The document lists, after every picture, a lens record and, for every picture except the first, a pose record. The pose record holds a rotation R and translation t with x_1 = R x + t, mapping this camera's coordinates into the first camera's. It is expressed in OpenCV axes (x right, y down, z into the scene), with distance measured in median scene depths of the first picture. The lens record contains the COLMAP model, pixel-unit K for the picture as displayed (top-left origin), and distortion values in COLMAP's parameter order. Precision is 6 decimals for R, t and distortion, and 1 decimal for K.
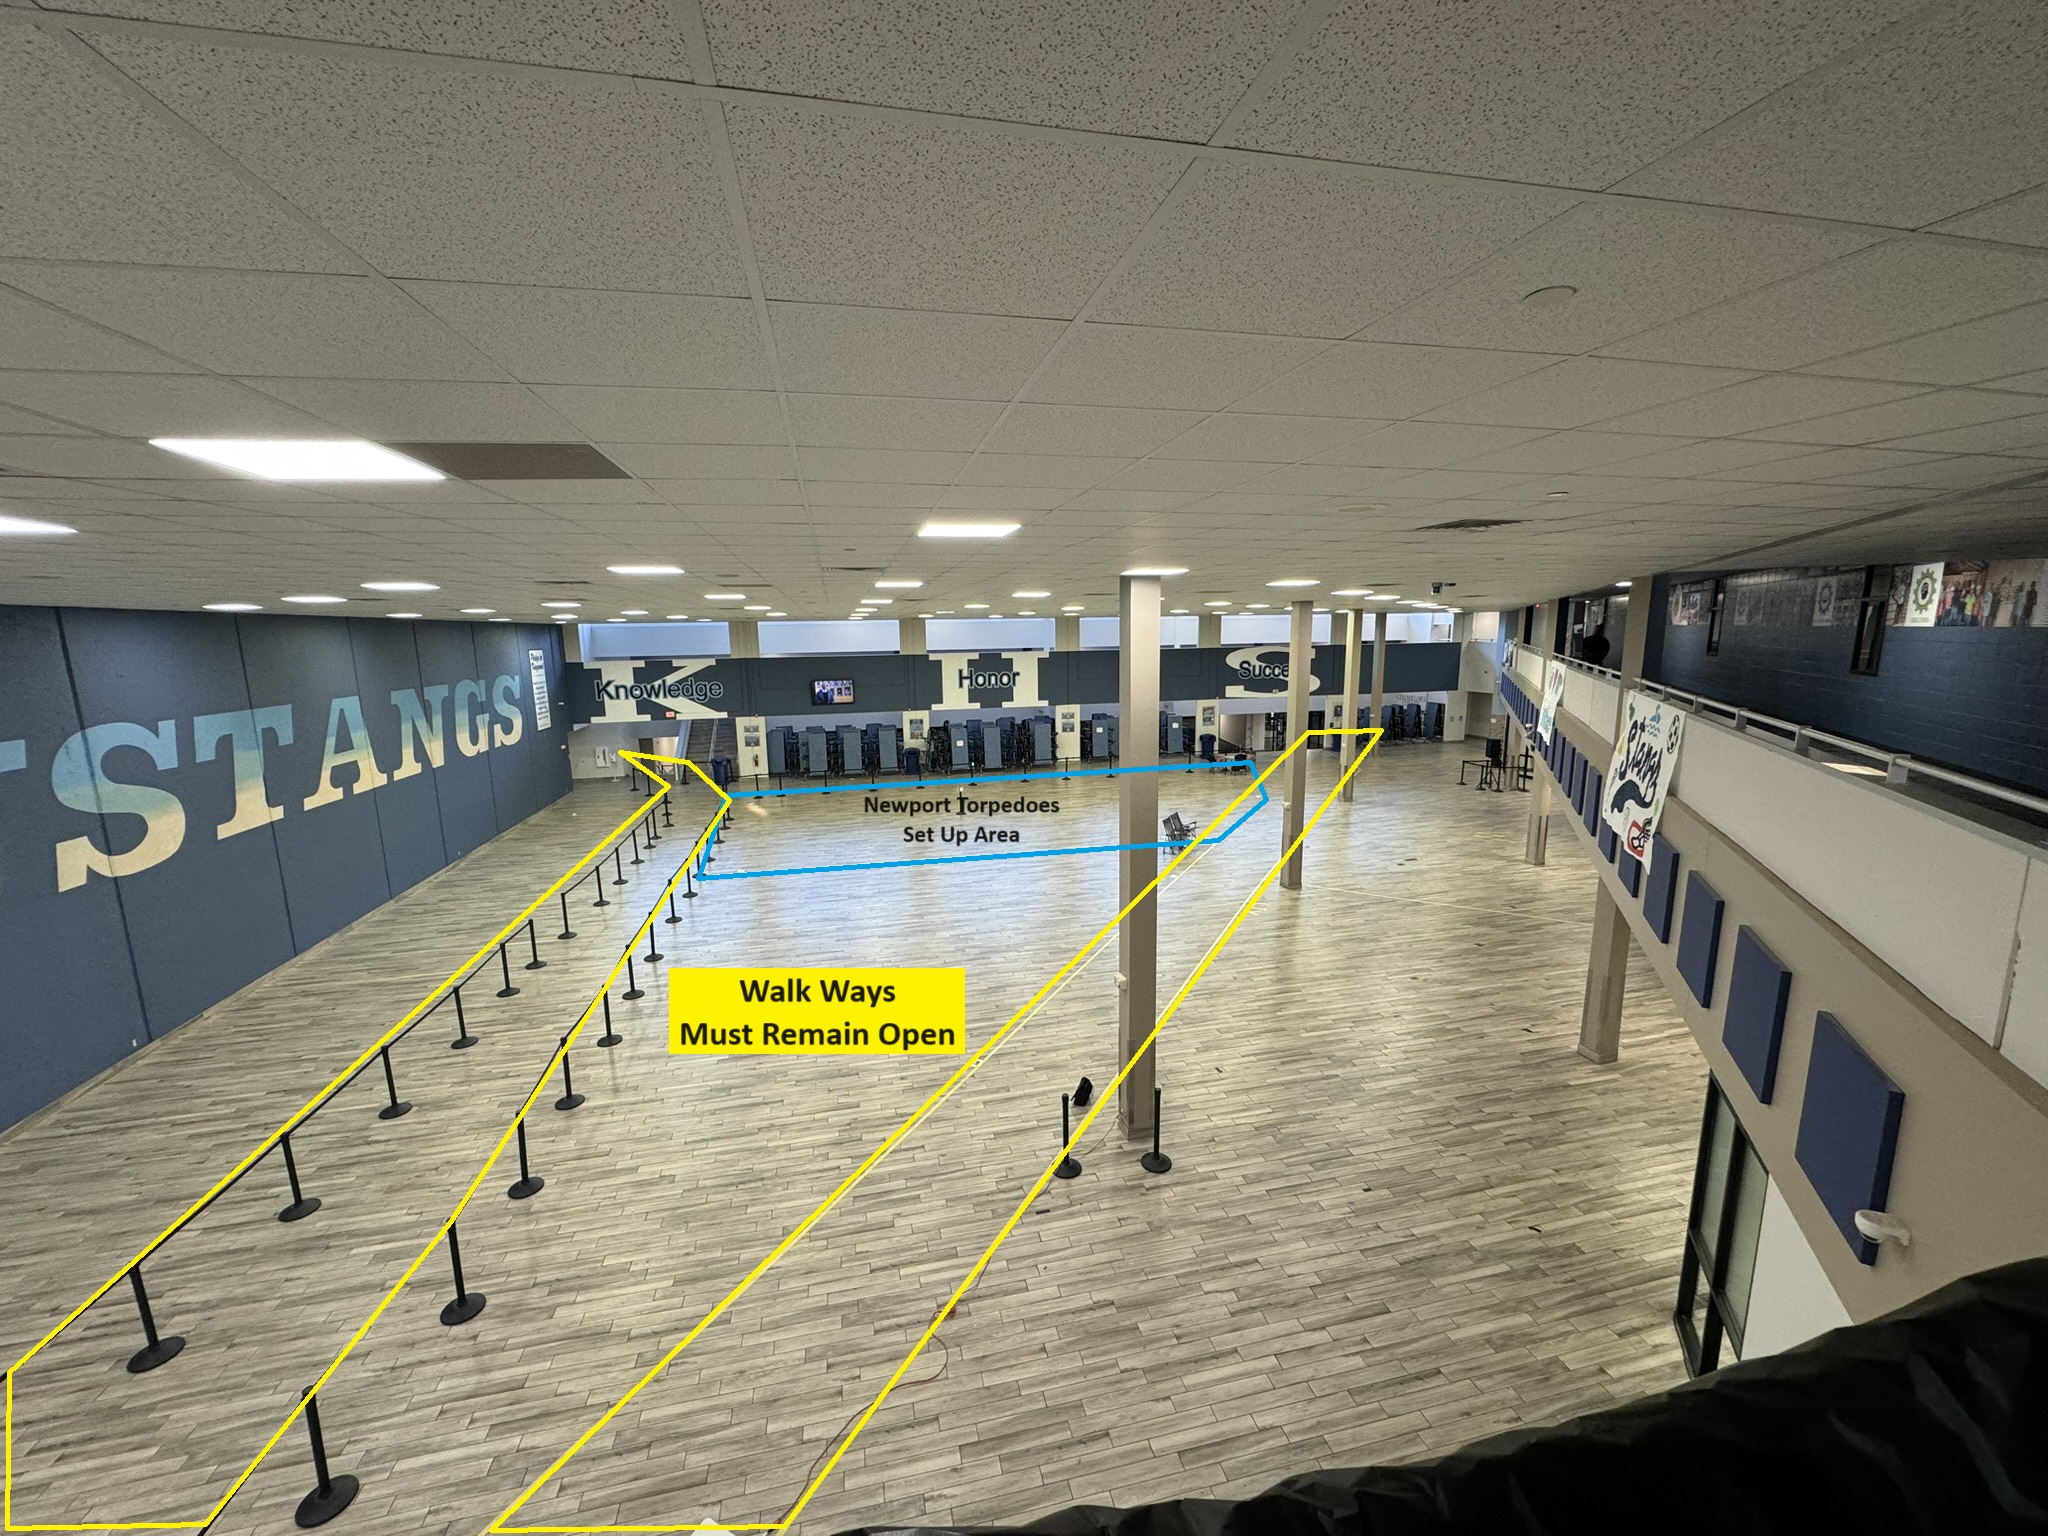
lens RADIAL K [[821.4, 0, 1028.4], [0, 821.4, 771.9], [0, 0, 1]] dist [-0.000299, -0.000018]
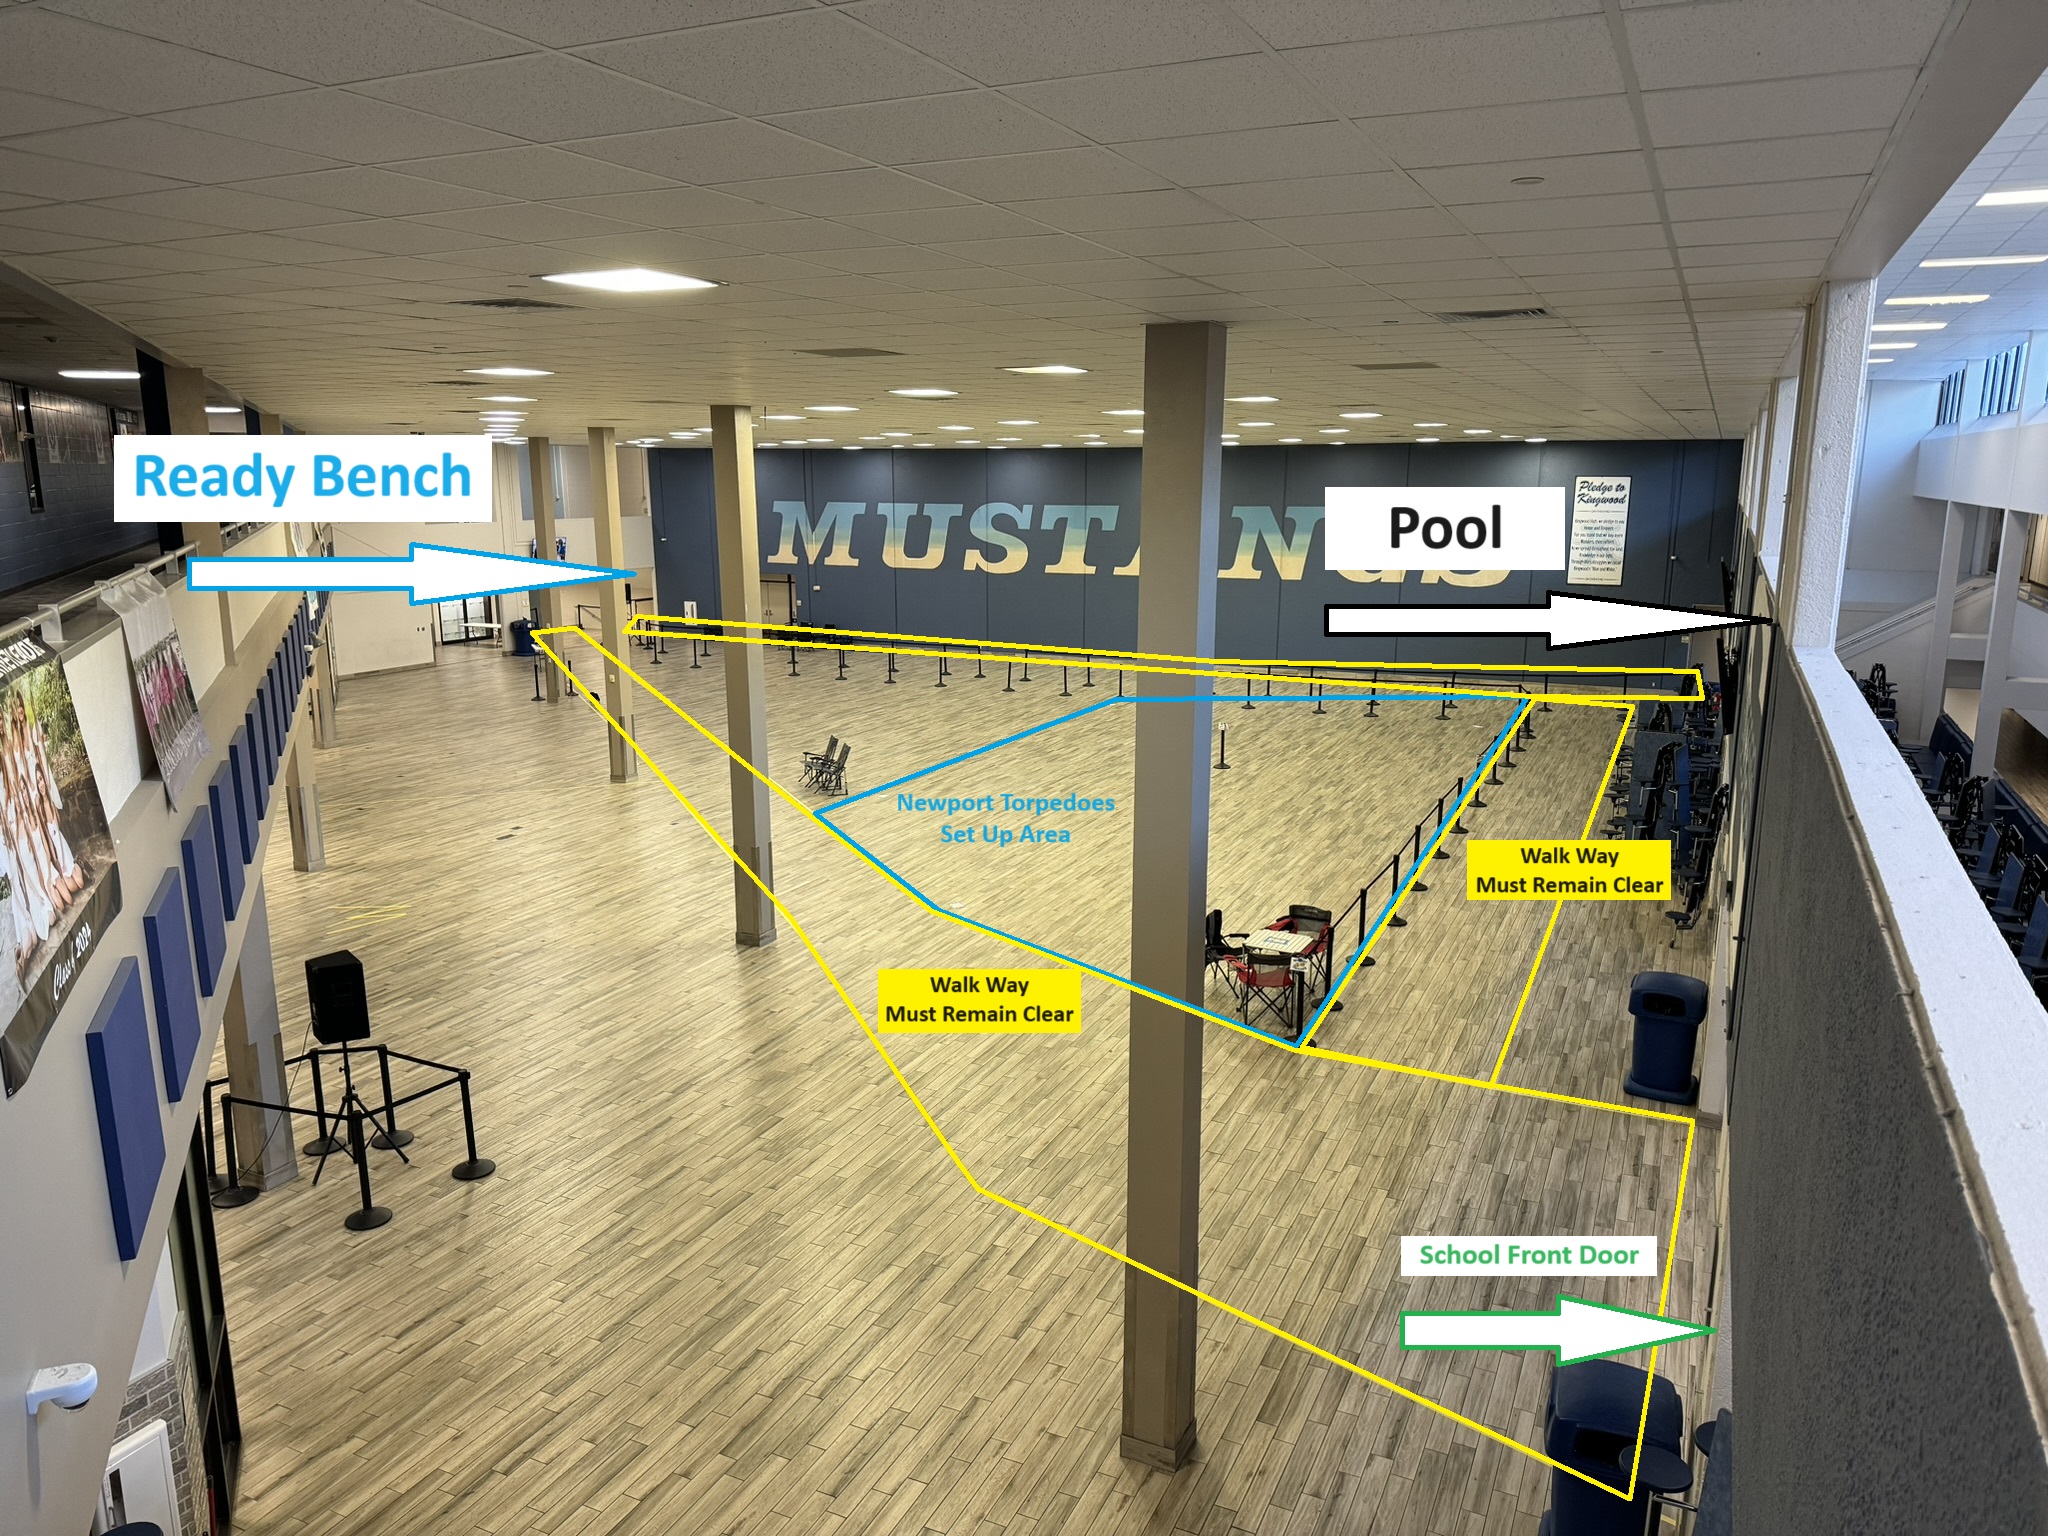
lens RADIAL K [[1441.6, 0, 1024.7], [0, 1441.6, 773.7], [0, 0, 1]] dist [0.001852, 0.000122]
pose [[-0.618295, 0.173064, -0.766655, 1.579356], [-0.123660, 0.941884, 0.312349, -0.489690], [0.776157, 0.287928, -0.560961, 2.859332]]
